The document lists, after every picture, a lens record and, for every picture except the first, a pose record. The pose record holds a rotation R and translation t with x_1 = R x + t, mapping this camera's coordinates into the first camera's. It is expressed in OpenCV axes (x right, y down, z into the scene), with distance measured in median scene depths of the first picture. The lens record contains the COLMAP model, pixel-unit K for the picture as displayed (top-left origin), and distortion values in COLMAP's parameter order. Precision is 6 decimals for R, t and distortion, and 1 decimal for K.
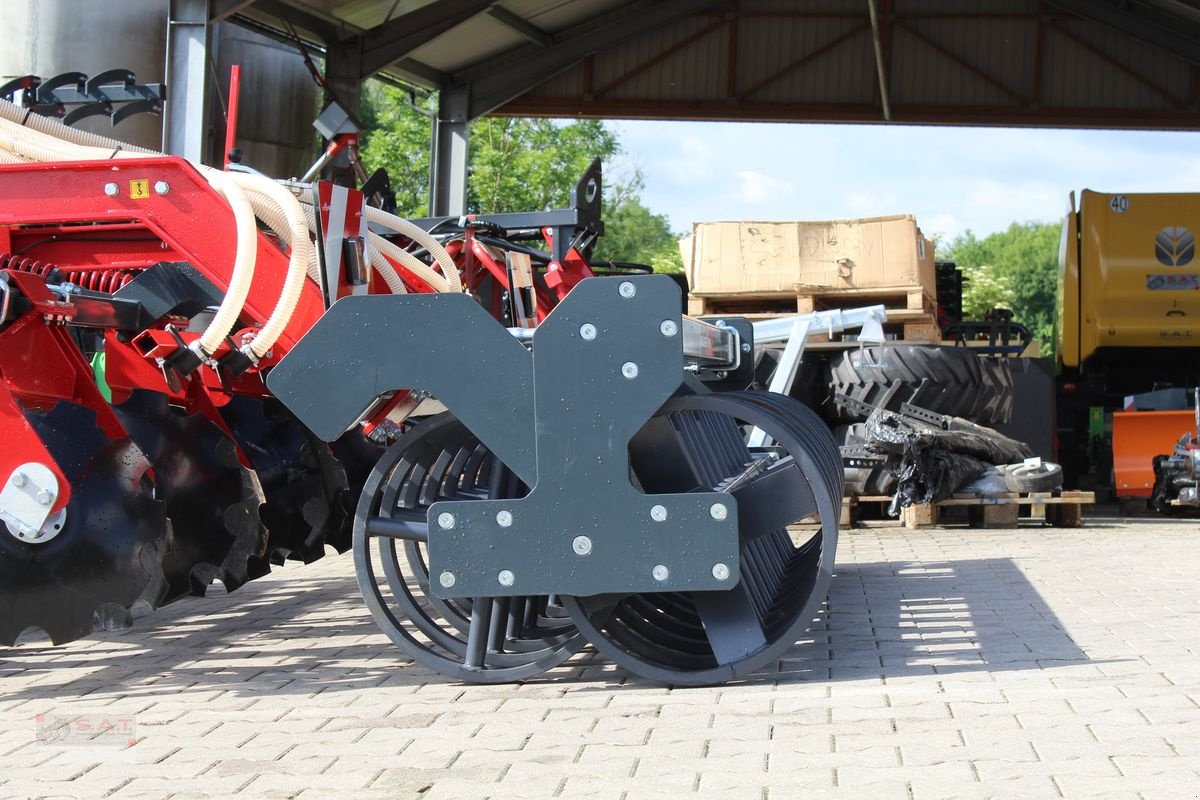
lens RADIAL K [[2368.9, 0, 639.5], [0, 2368.9, 373.6], [0, 0, 1]] dist [0.041611, 0.000000]
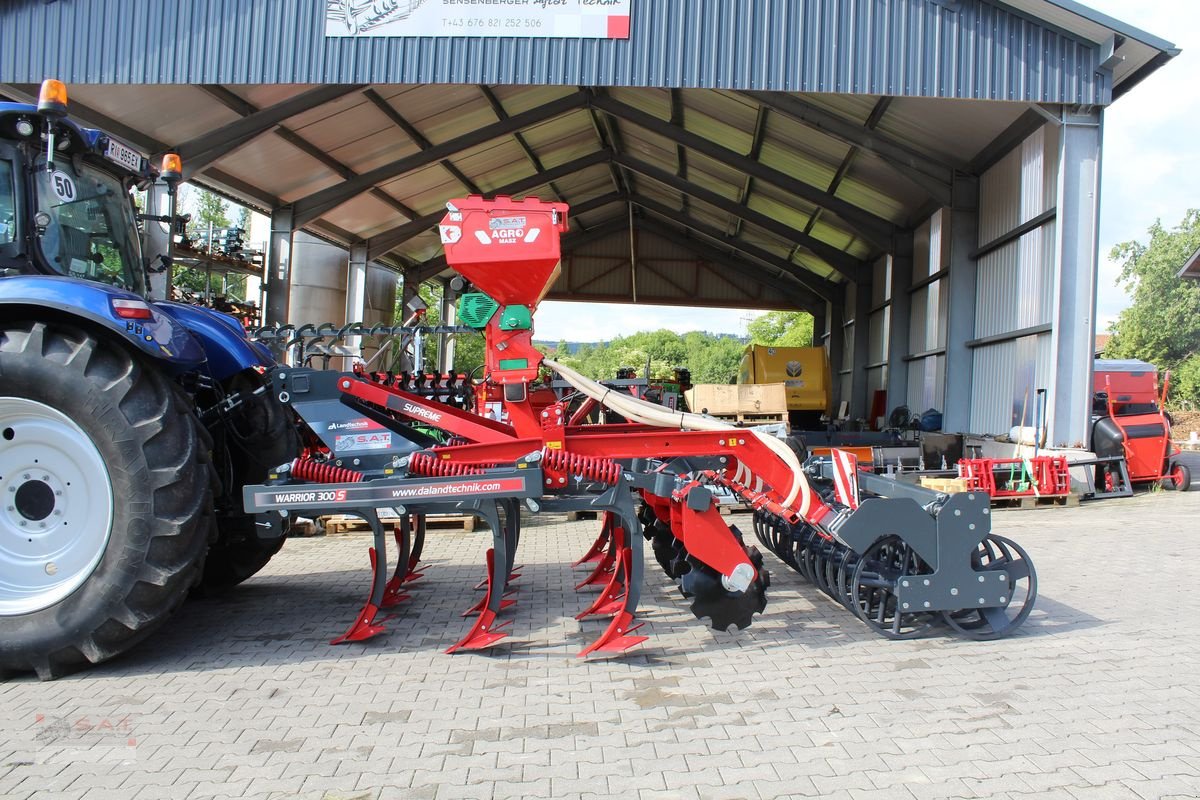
lens RADIAL K [[1008.9, 0, 608.4], [0, 1008.9, 405.5], [0, 0, 1]] dist [-0.179908, 0.166509]
pose [[0.990359, 0.004458, 0.138450, -0.342088], [-0.006458, 0.999881, 0.014003, -0.091240], [-0.138371, -0.014762, 0.990270, -0.029962]]
